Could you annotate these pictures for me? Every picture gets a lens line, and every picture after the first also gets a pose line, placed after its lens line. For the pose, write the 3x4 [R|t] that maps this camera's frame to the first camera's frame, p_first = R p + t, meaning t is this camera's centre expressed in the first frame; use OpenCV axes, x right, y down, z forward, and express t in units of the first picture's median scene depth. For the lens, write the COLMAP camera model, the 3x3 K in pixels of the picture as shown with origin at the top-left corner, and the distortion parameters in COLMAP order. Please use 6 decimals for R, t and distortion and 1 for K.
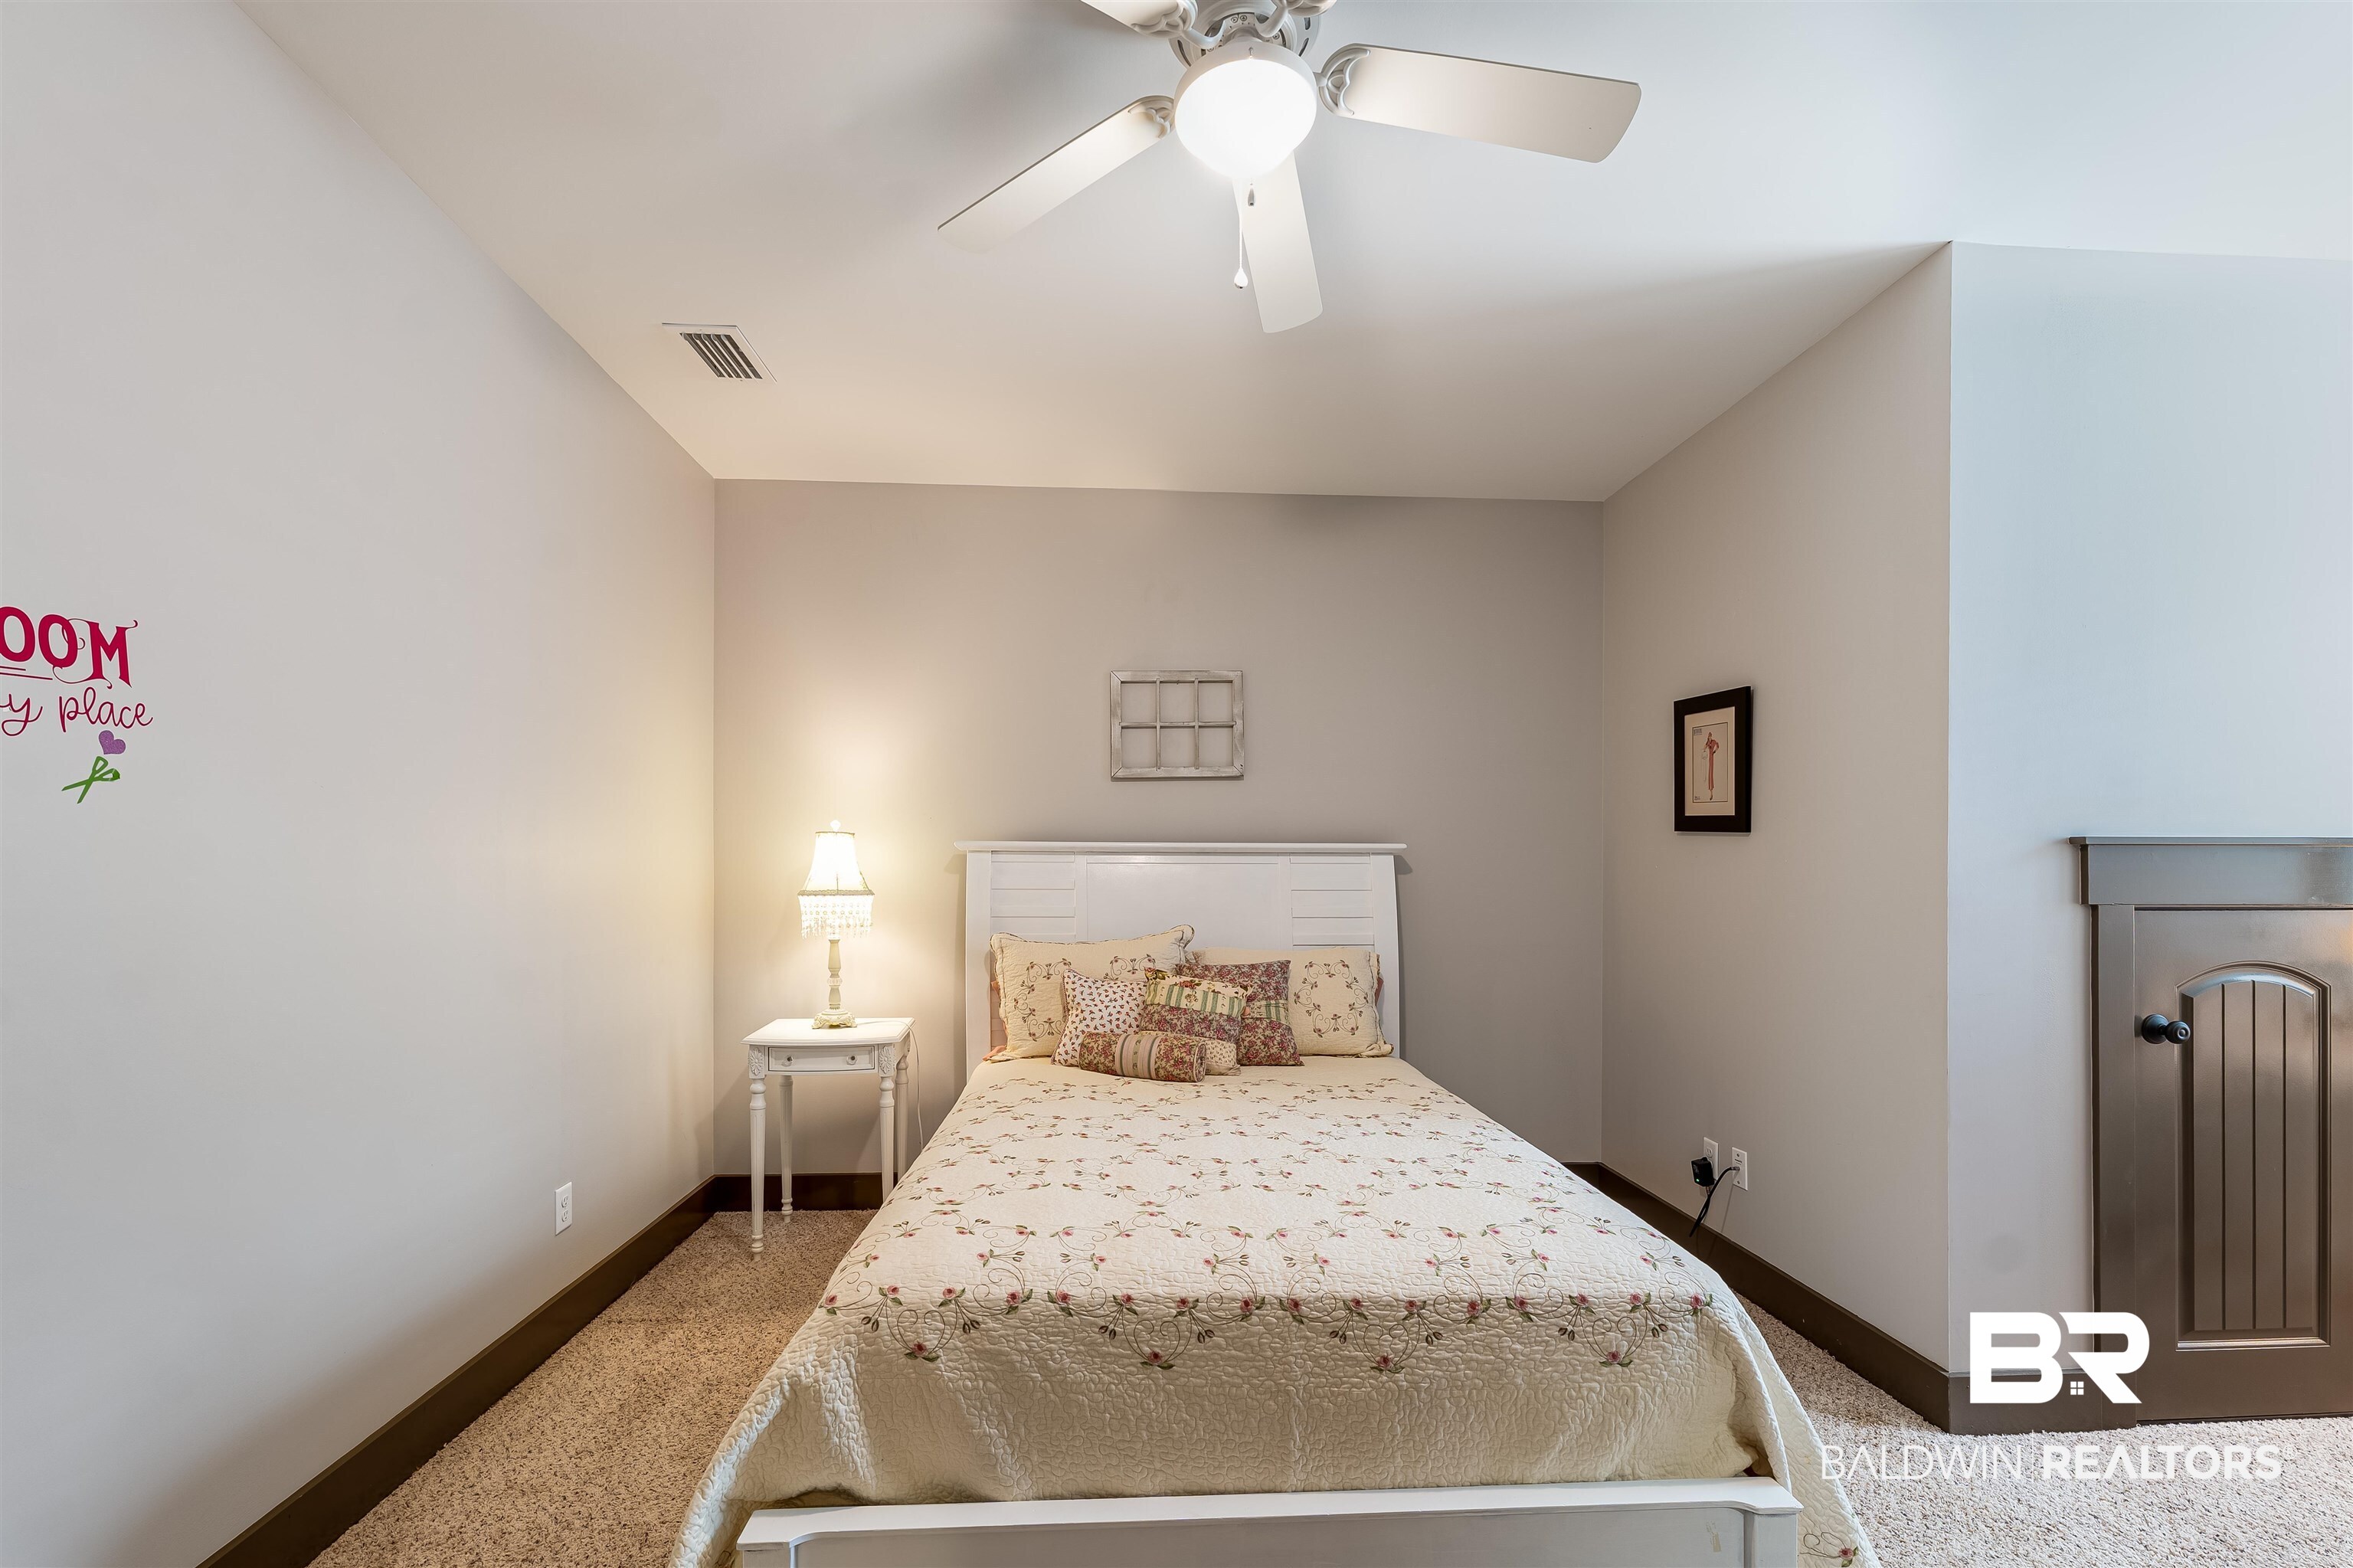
lens RADIAL K [[979.3, 0, 1162.0], [0, 979.3, 871.1], [0, 0, 1]] dist [-0.001740, 0.000317]
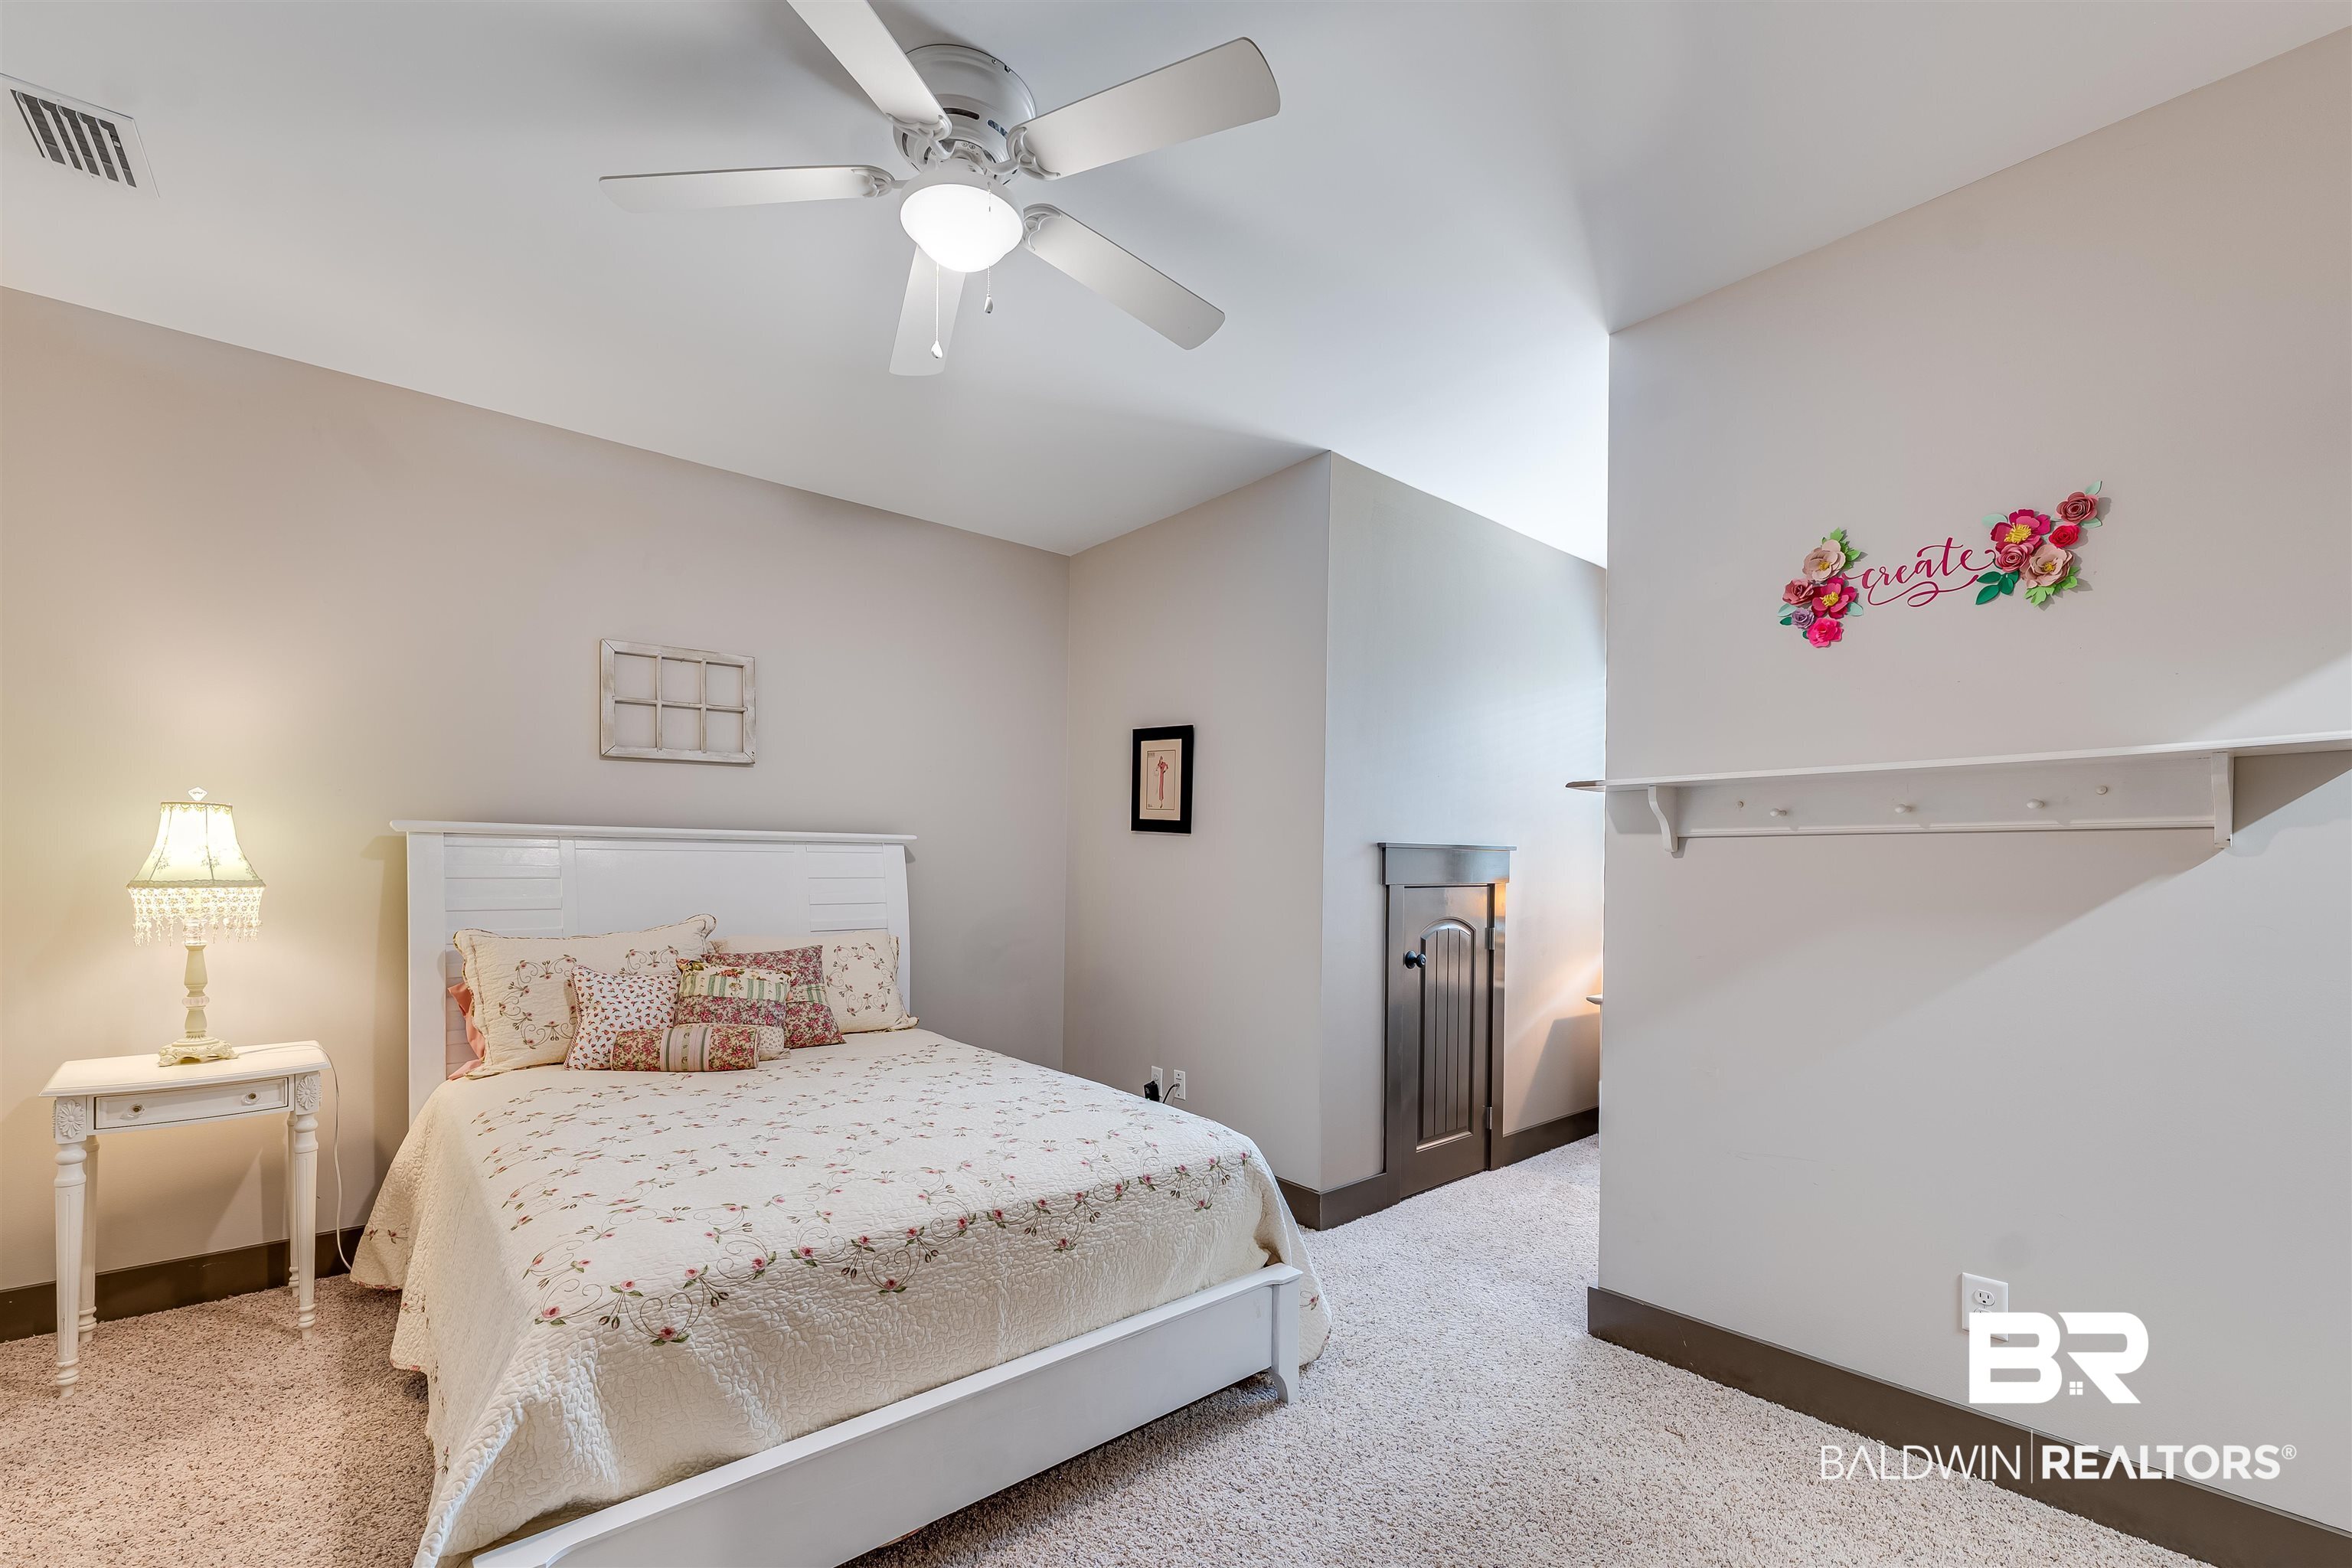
lens RADIAL K [[978.9, 0, 1153.8], [0, 978.9, 870.0], [0, 0, 1]] dist [-0.001740, 0.000317]
pose [[0.806487, 0.000928, 0.591251, -0.232540], [-0.007761, 0.999929, 0.009016, -0.001194], [-0.591201, -0.011860, 0.806437, -0.054722]]
